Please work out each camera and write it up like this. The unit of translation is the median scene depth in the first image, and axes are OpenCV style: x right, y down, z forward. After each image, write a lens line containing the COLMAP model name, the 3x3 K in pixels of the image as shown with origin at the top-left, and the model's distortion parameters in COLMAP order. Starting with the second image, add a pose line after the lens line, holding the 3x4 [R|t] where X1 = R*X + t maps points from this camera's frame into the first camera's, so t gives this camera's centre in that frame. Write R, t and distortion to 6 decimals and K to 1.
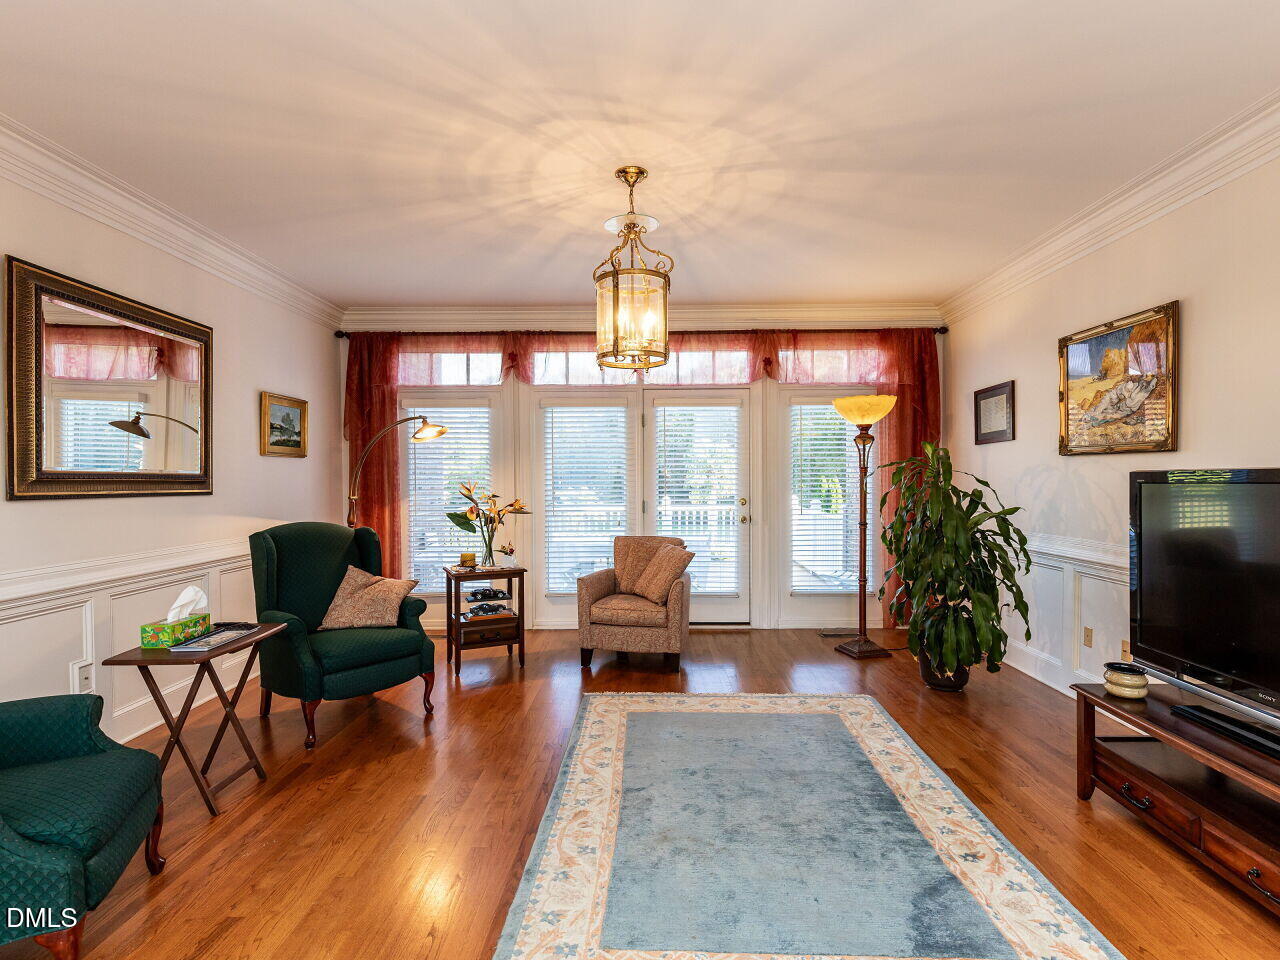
lens RADIAL K [[844.8, 0, 642.6], [0, 844.8, 481.8], [0, 0, 1]] dist [0.006053, -0.000329]
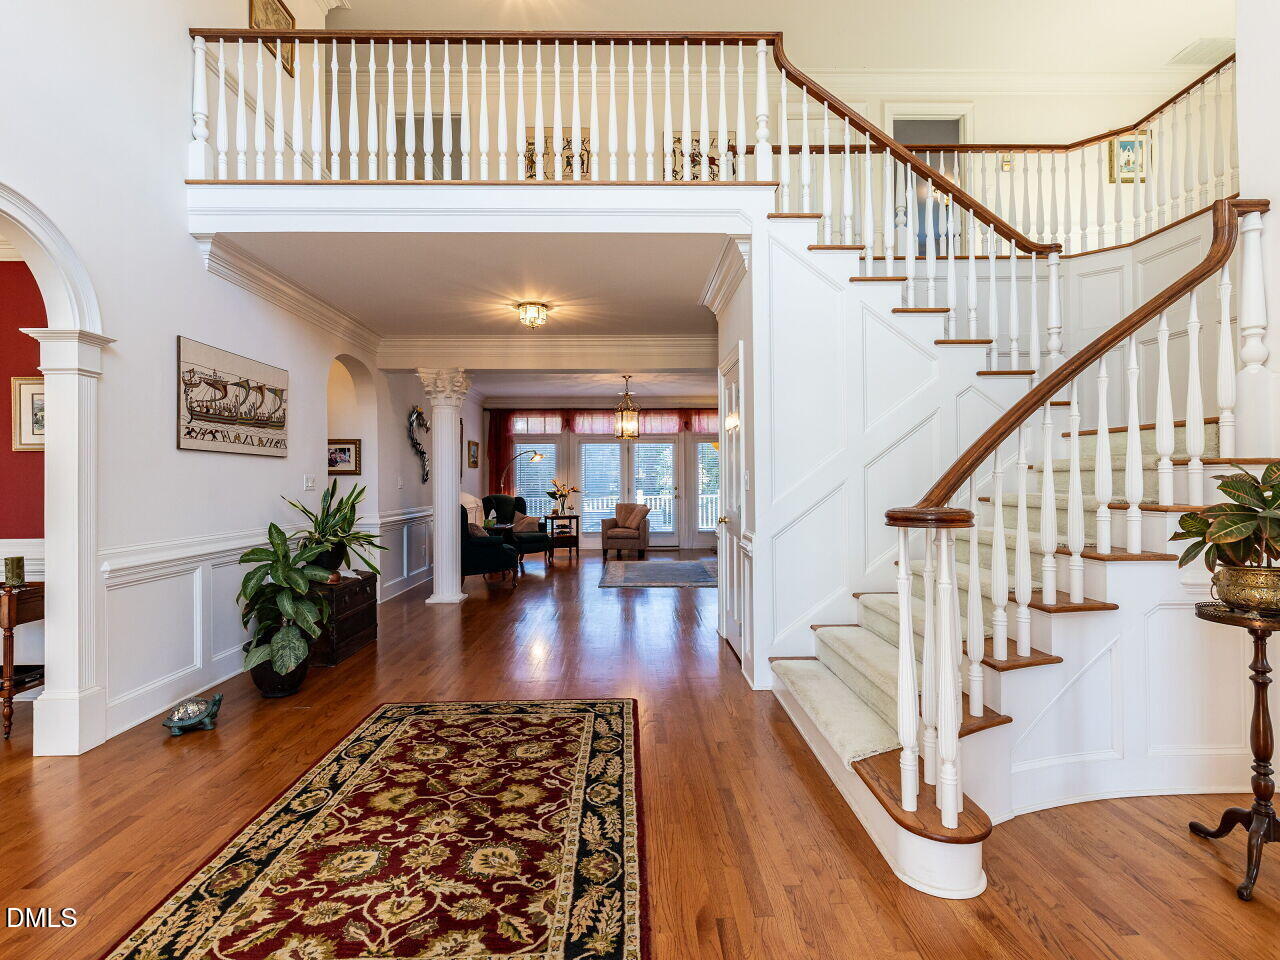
lens RADIAL K [[844.8, 0, 641.0], [0, 844.8, 478.9], [0, 0, 1]] dist [0.006053, -0.000329]
pose [[0.999629, 0.003245, 0.027053, -0.024028], [-0.003261, 0.999995, 0.000563, -0.001792], [-0.027051, -0.000651, 0.999634, -1.139153]]
